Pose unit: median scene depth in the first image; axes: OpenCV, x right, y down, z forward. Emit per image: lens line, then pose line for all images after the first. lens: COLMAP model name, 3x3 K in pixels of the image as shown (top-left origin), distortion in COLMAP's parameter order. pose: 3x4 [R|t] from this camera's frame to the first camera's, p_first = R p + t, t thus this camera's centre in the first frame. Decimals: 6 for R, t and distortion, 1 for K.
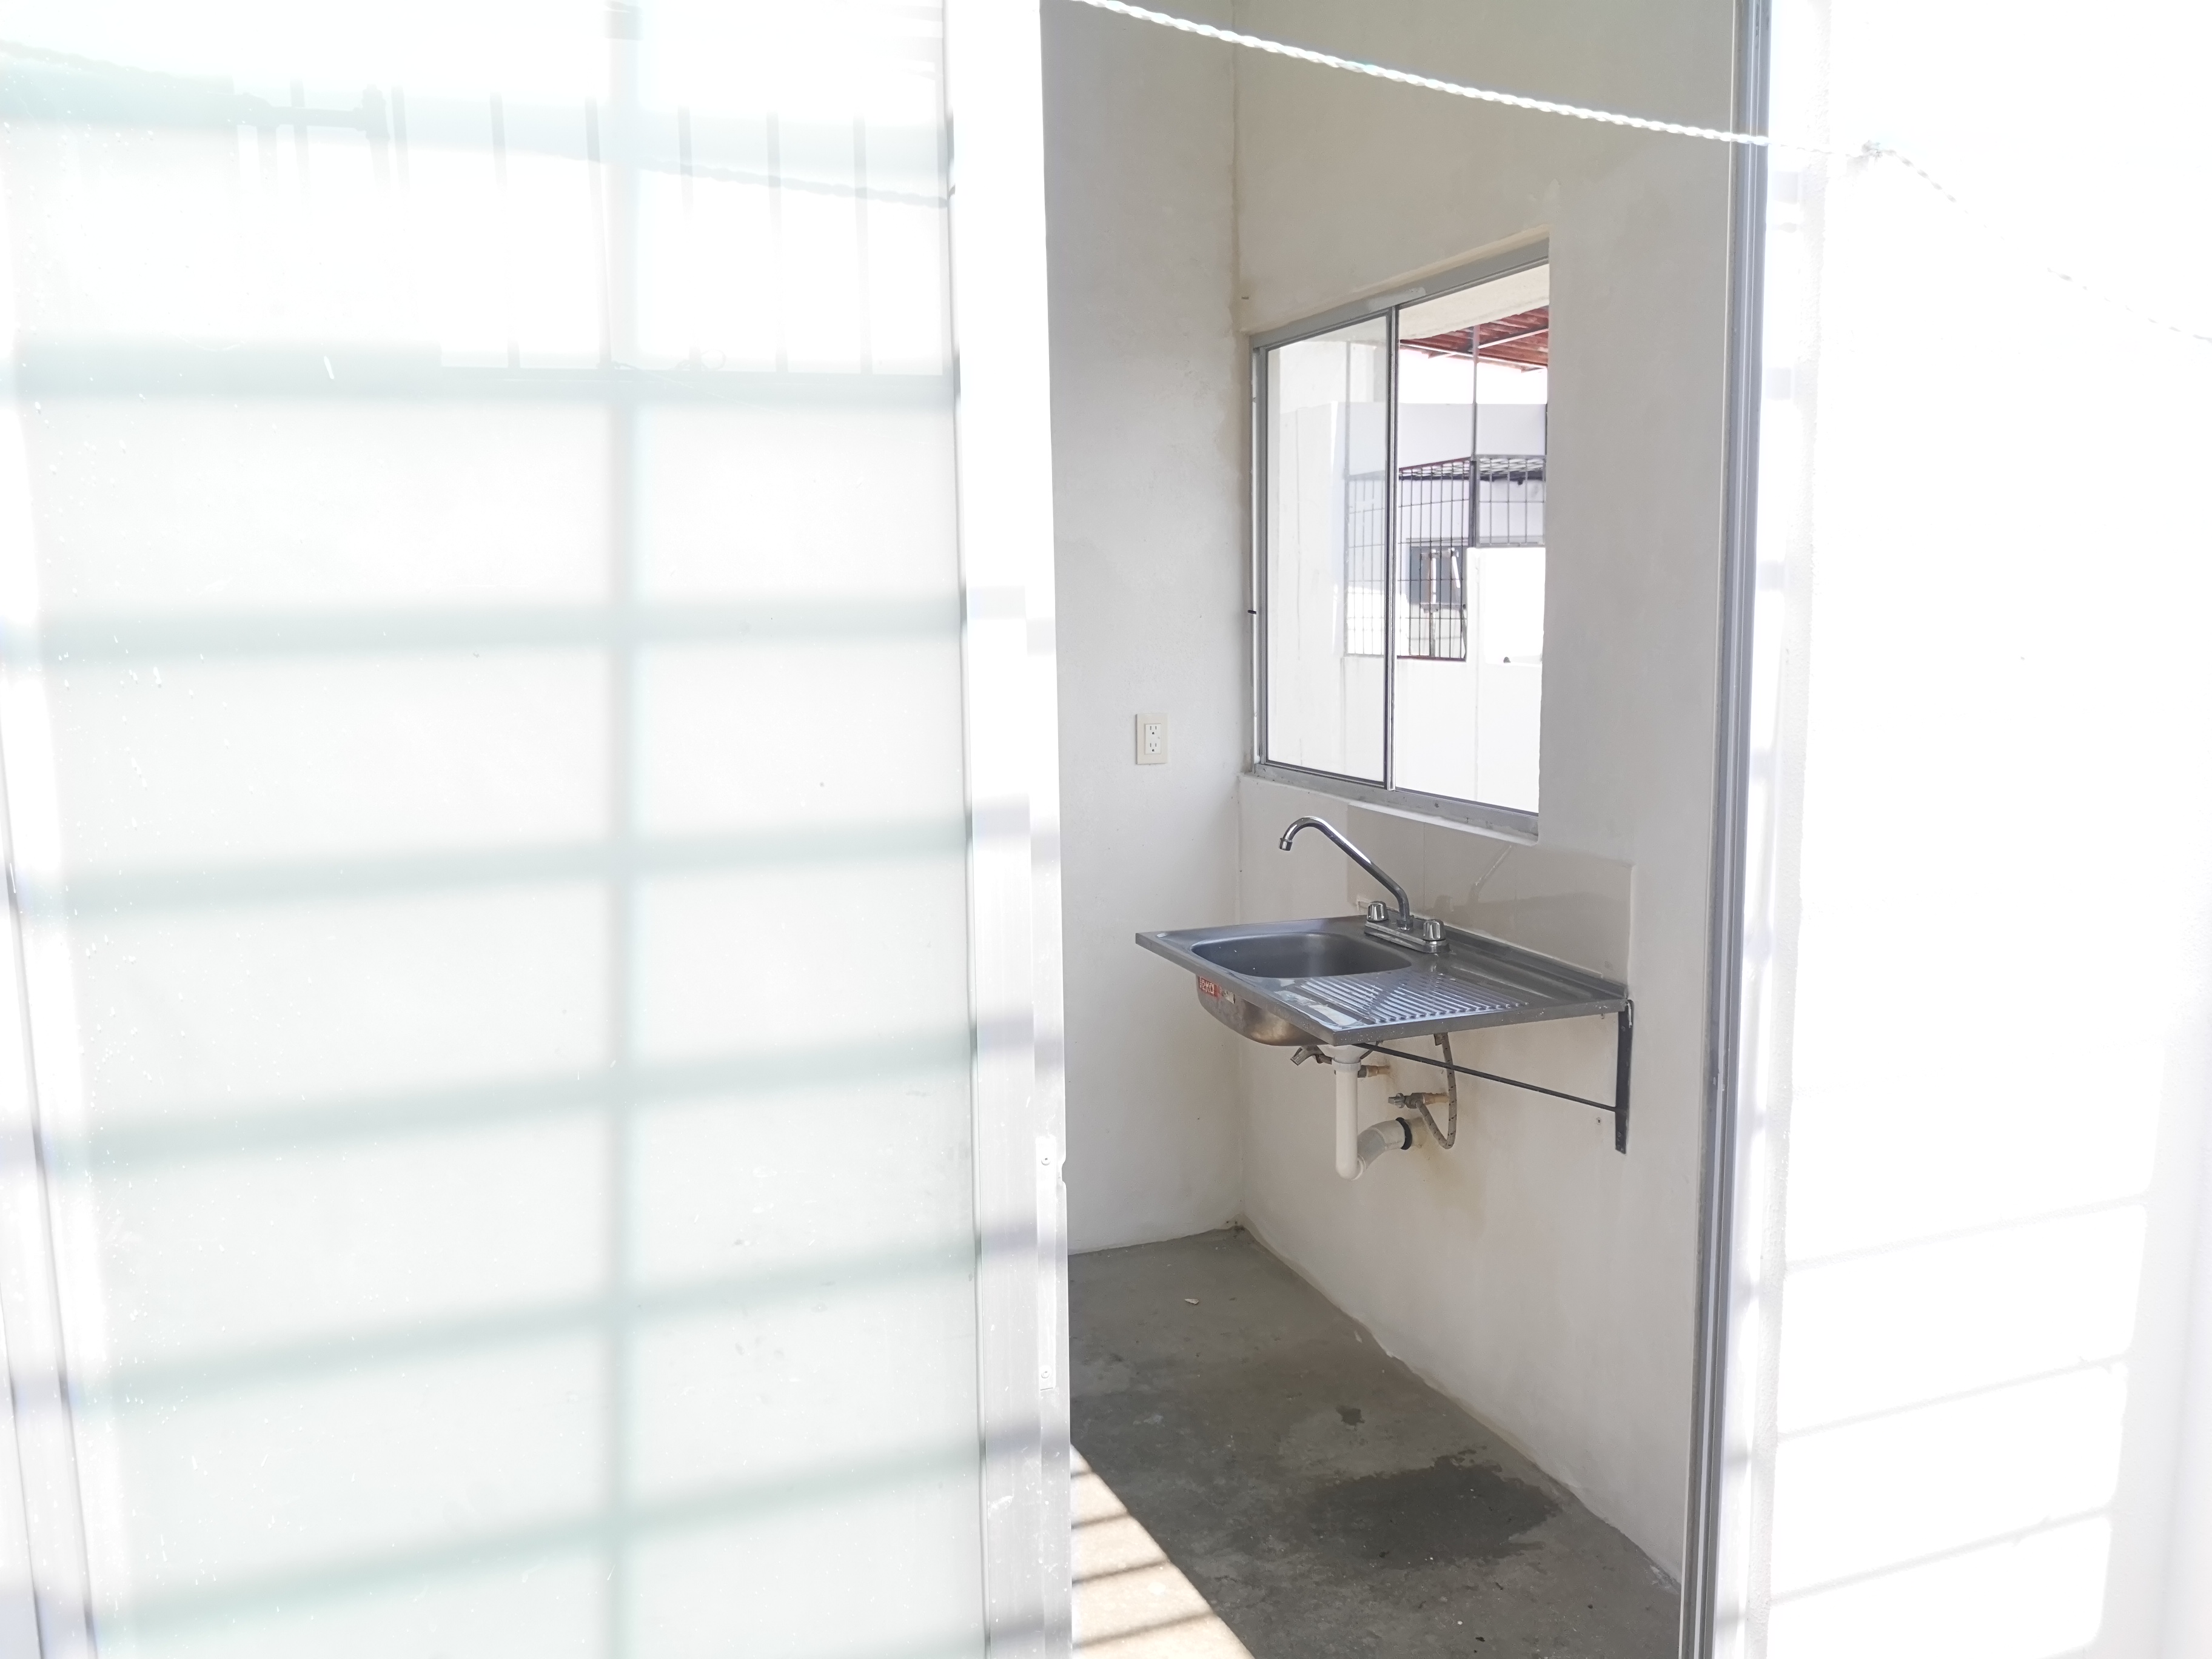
lens RADIAL K [[1708.7, 0, 1106.0], [0, 1708.7, 829.5], [0, 0, 1]] dist [0.057426, -0.062412]
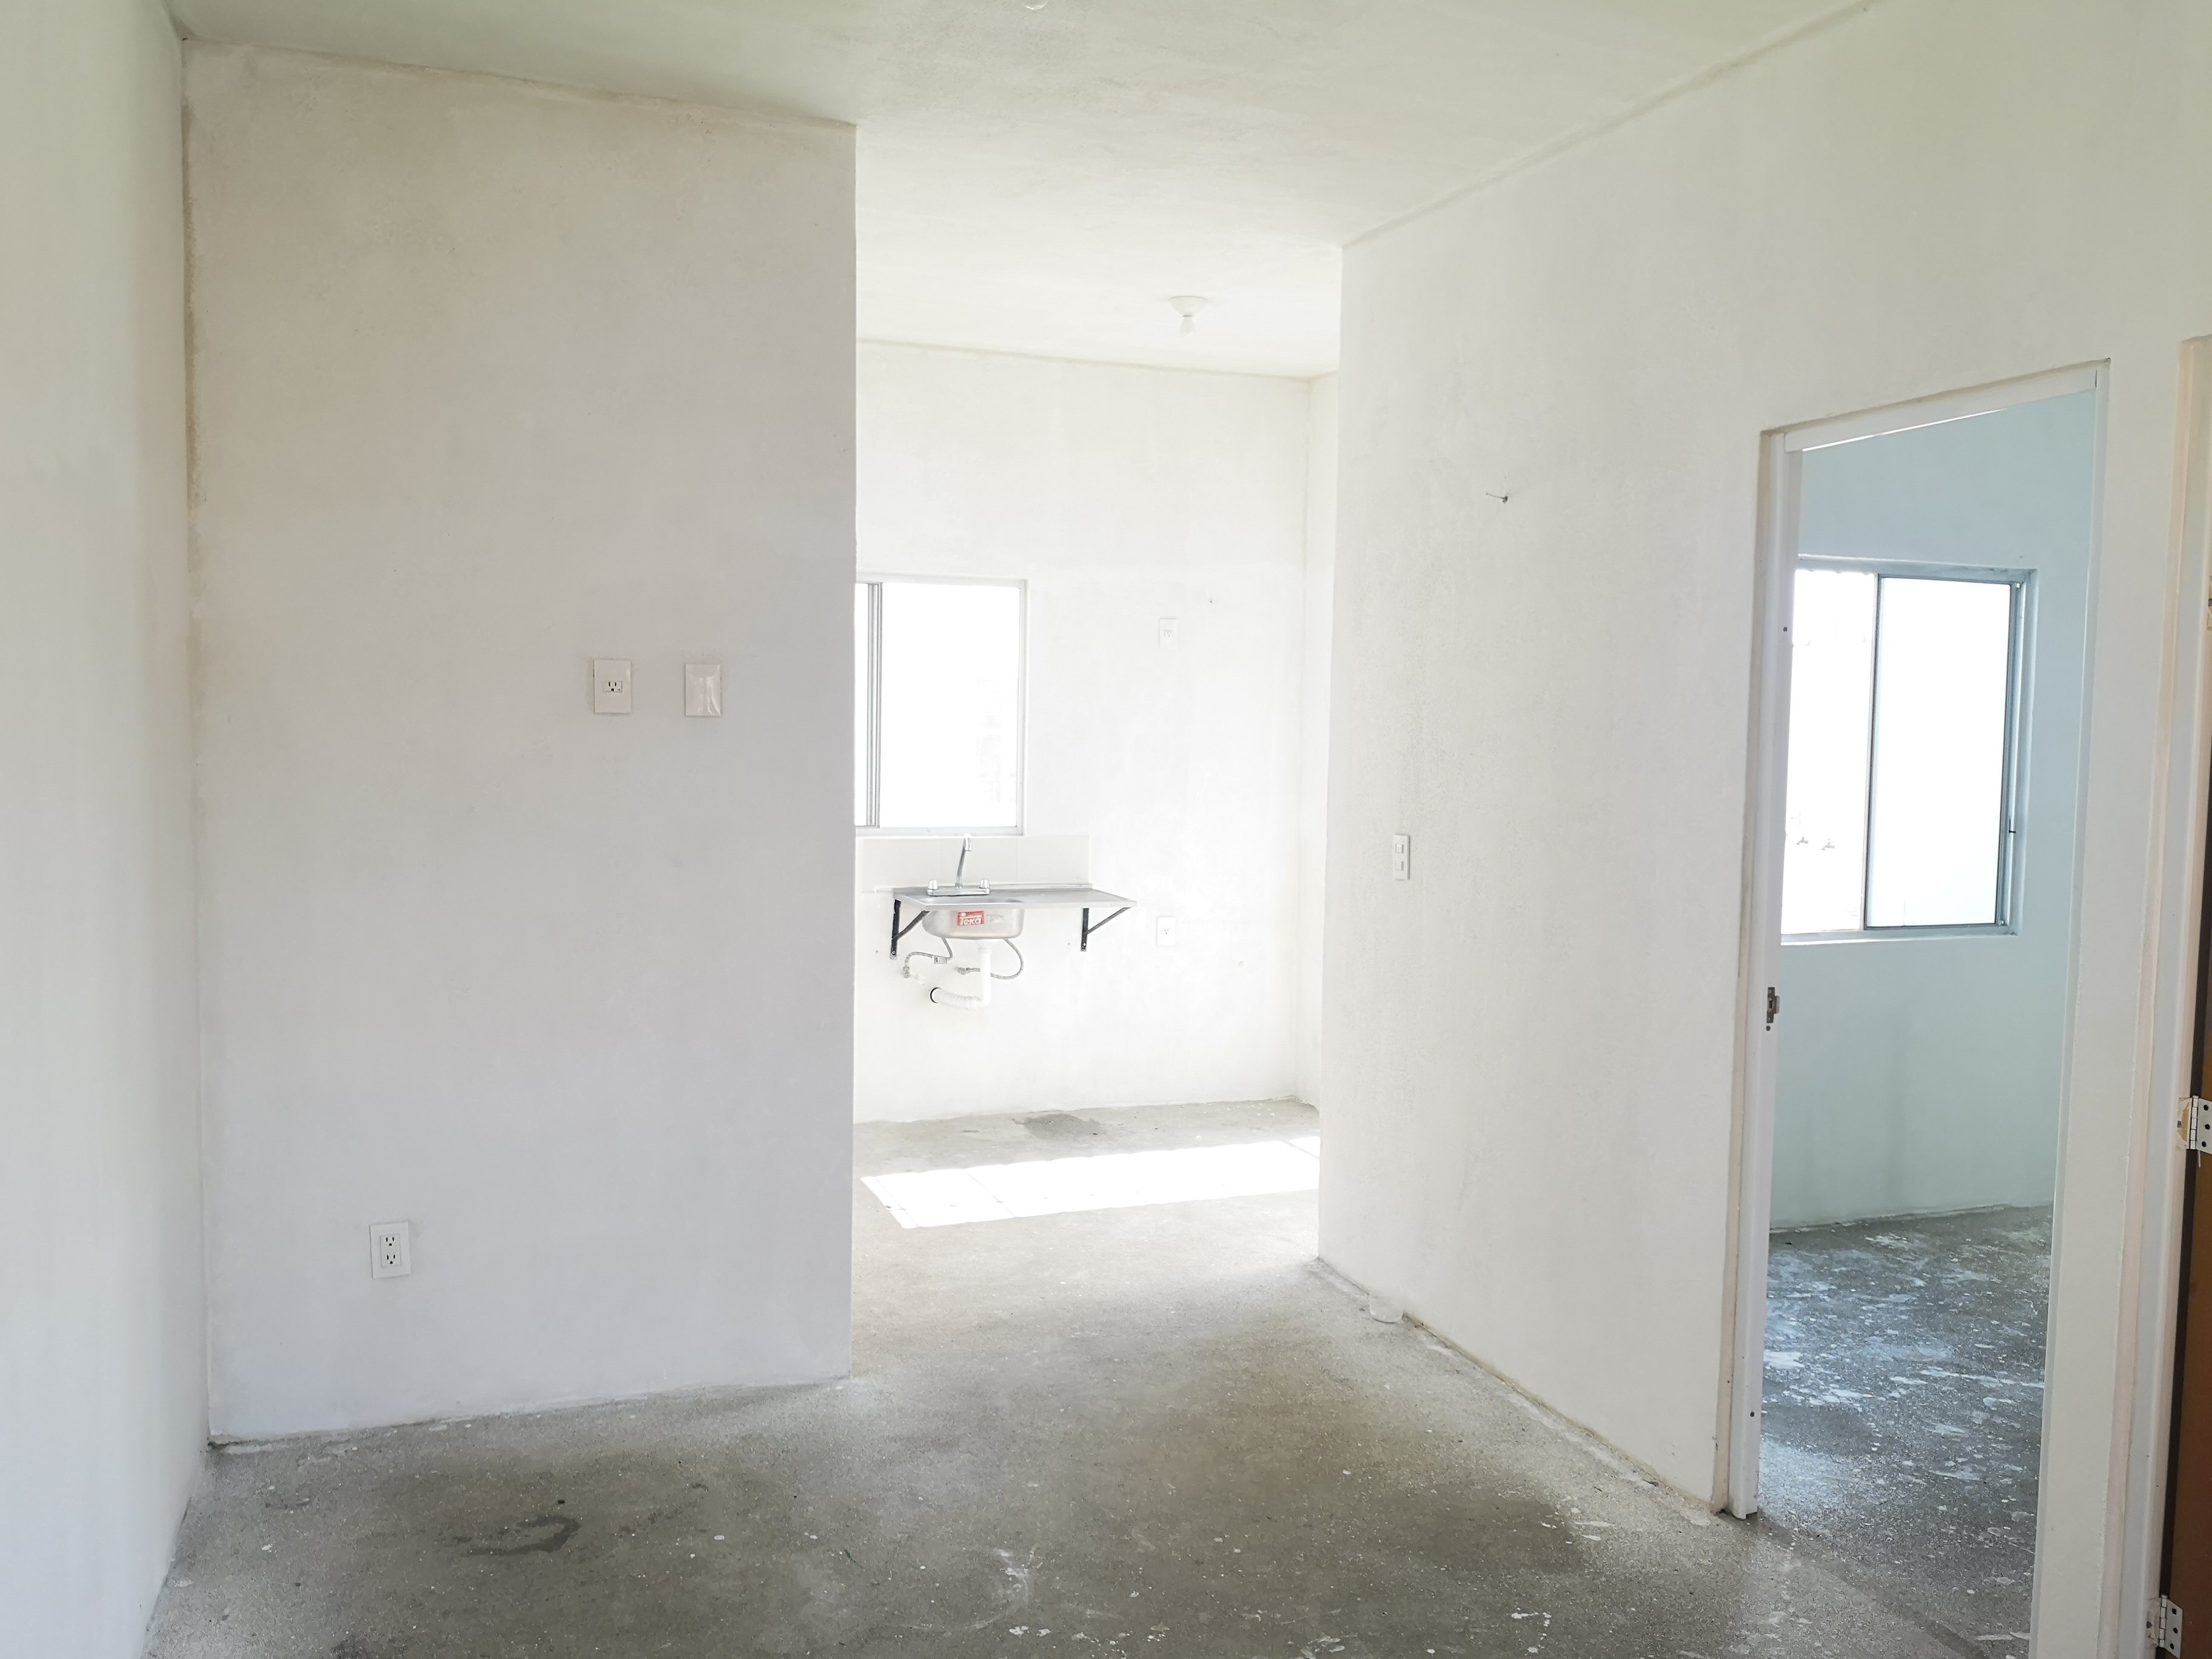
lens RADIAL K [[1761.6, 0, 1100.6], [0, 1761.6, 839.2], [0, 0, 1]] dist [0.009431, -0.028736]
pose [[0.014989, -0.051595, 0.998556, -1.743713], [0.114898, 0.992141, 0.049539, -0.077718], [-0.993264, 0.113989, 0.020799, 0.701811]]
